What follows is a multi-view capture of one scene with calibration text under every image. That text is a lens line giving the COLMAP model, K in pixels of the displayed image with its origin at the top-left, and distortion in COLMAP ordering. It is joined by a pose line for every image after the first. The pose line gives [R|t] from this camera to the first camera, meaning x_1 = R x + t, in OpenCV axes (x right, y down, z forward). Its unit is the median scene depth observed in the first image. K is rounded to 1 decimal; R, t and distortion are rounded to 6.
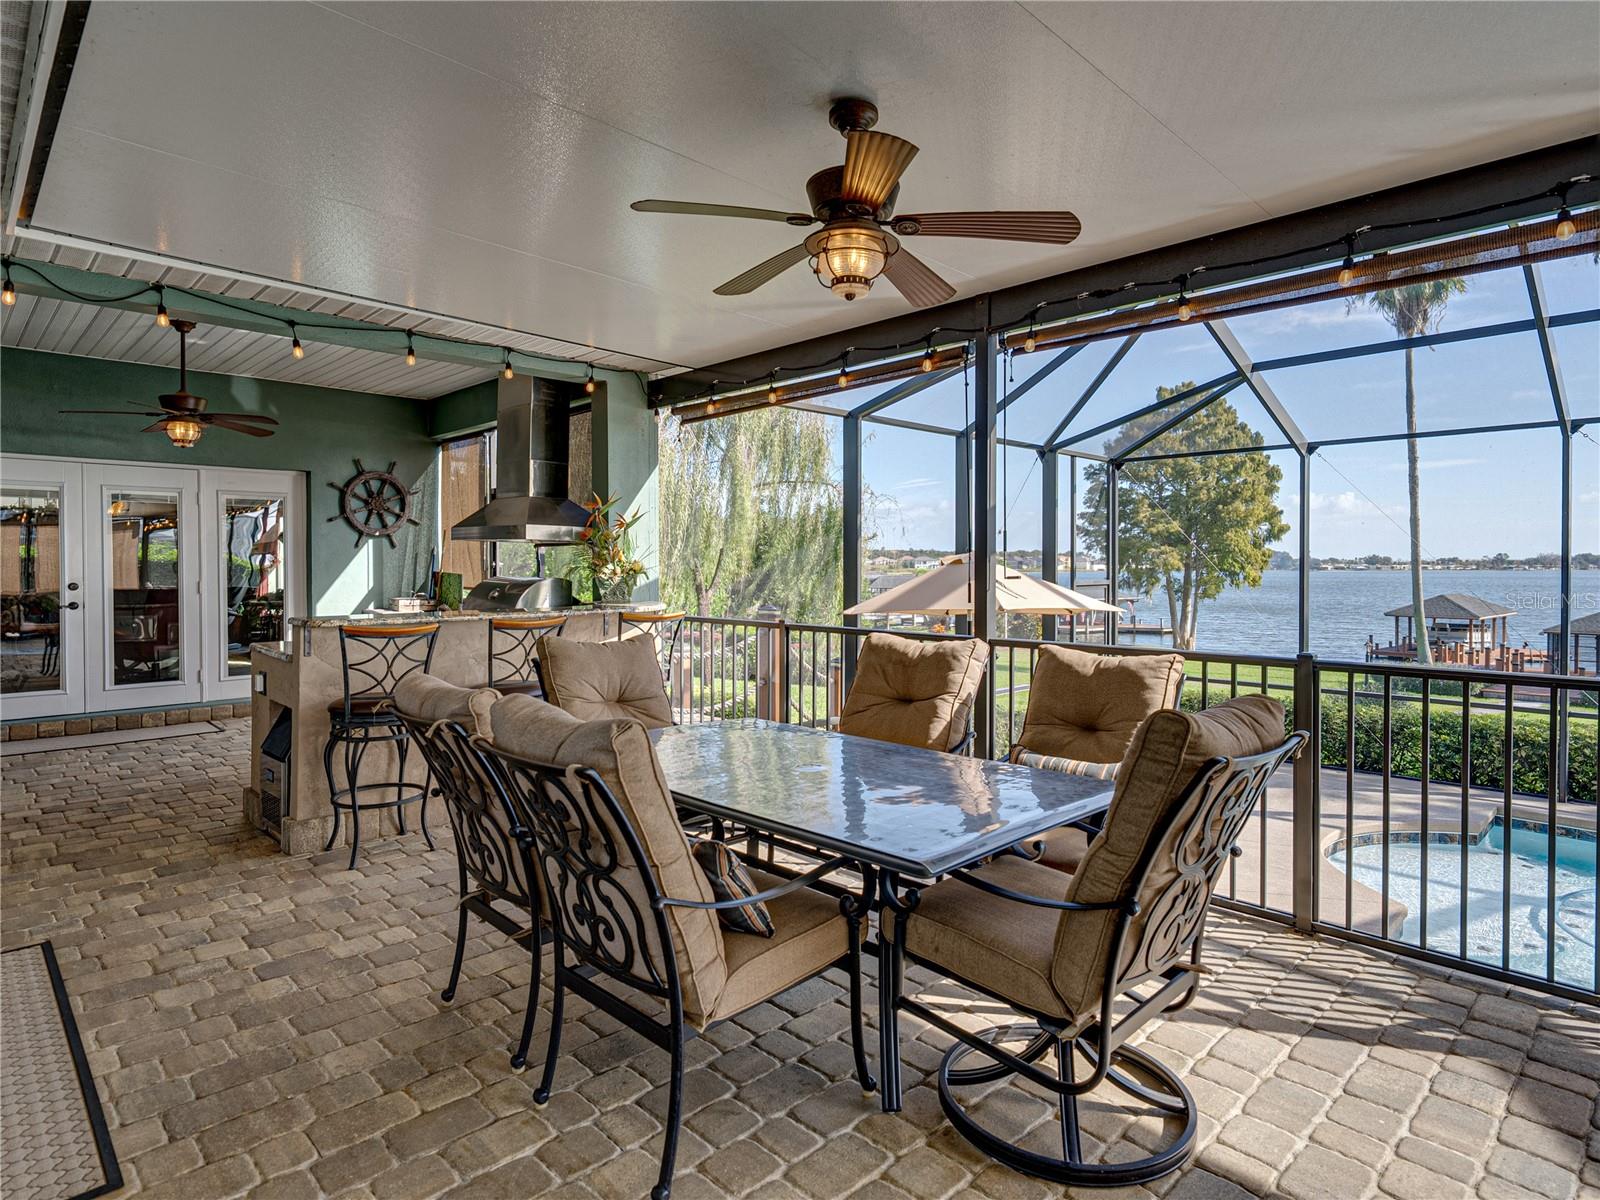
lens RADIAL K [[954.5, 0, 800.0], [0, 954.5, 600.0], [0, 0, 1]] dist [0.007847, 0.000812]
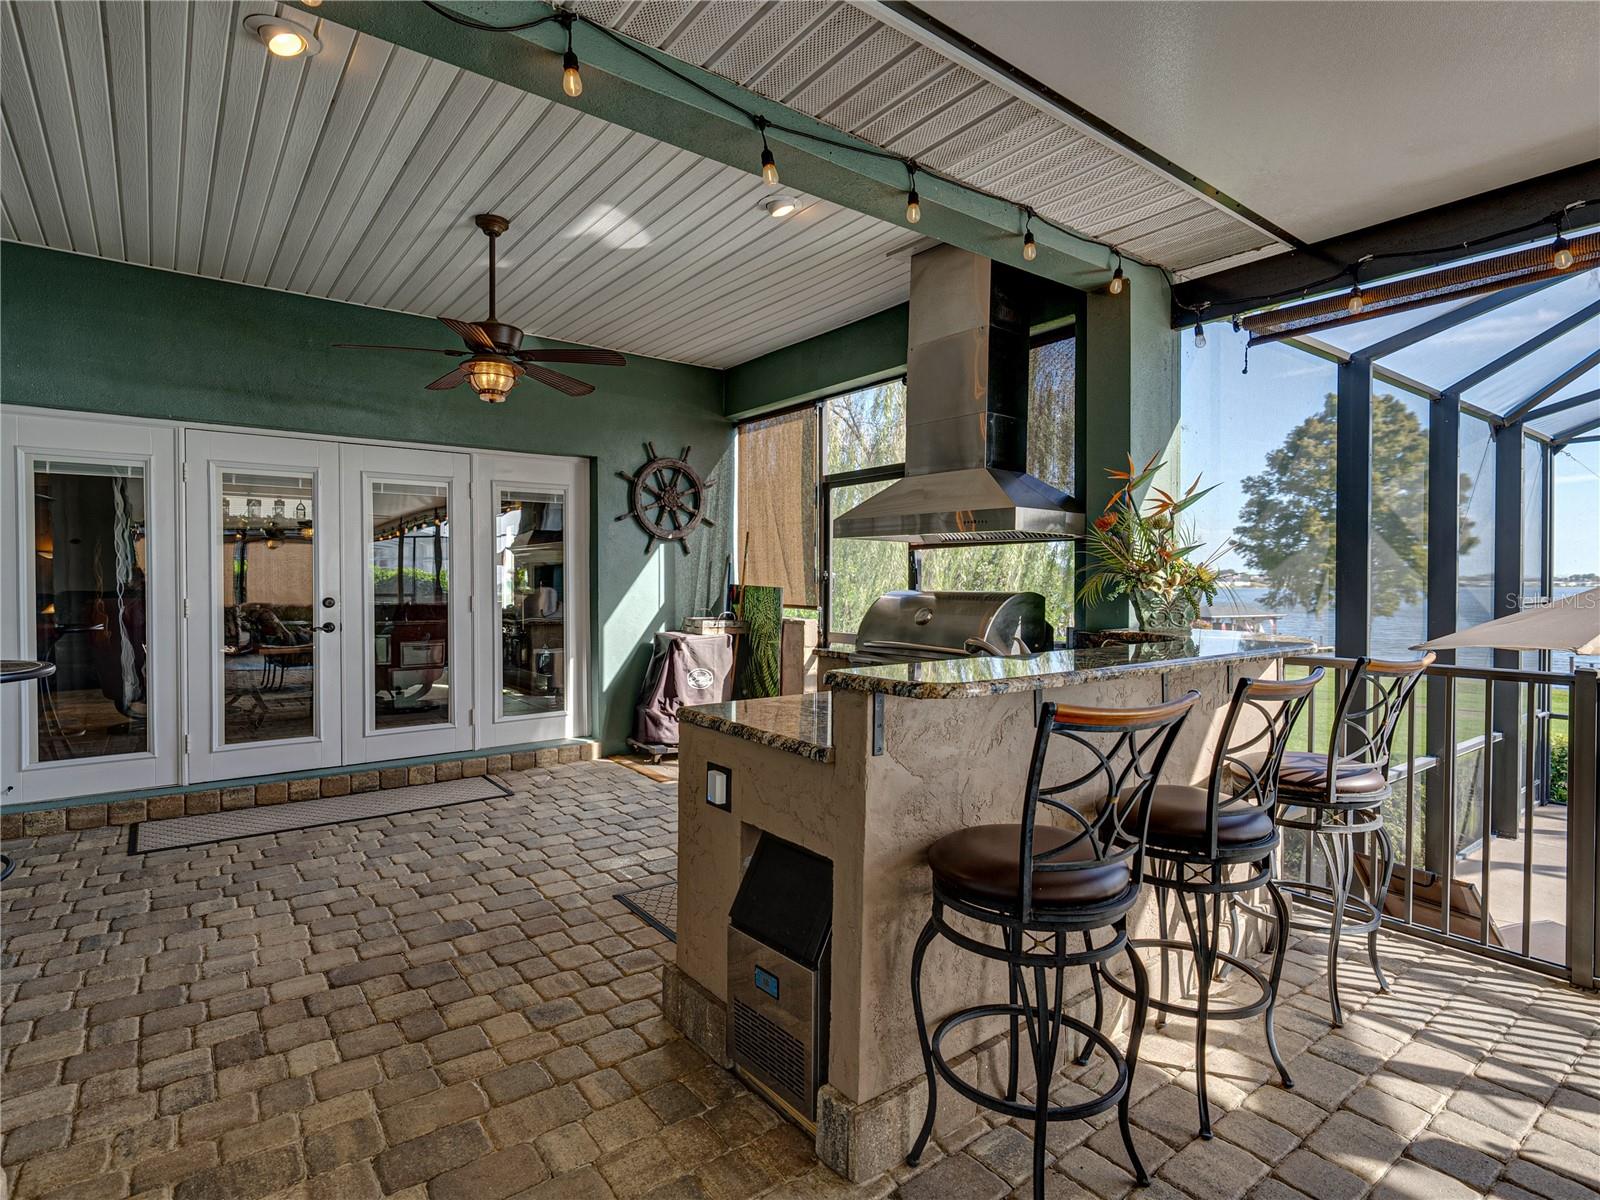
lens RADIAL K [[896.2, 0, 819.0], [0, 896.2, 623.4], [0, 0, 1]] dist [-0.001940, 0.000467]
pose [[0.994390, 0.001124, -0.105773, -0.250024], [0.000290, 0.999911, 0.013353, -0.007221], [0.105779, -0.013308, 0.994301, 0.281108]]
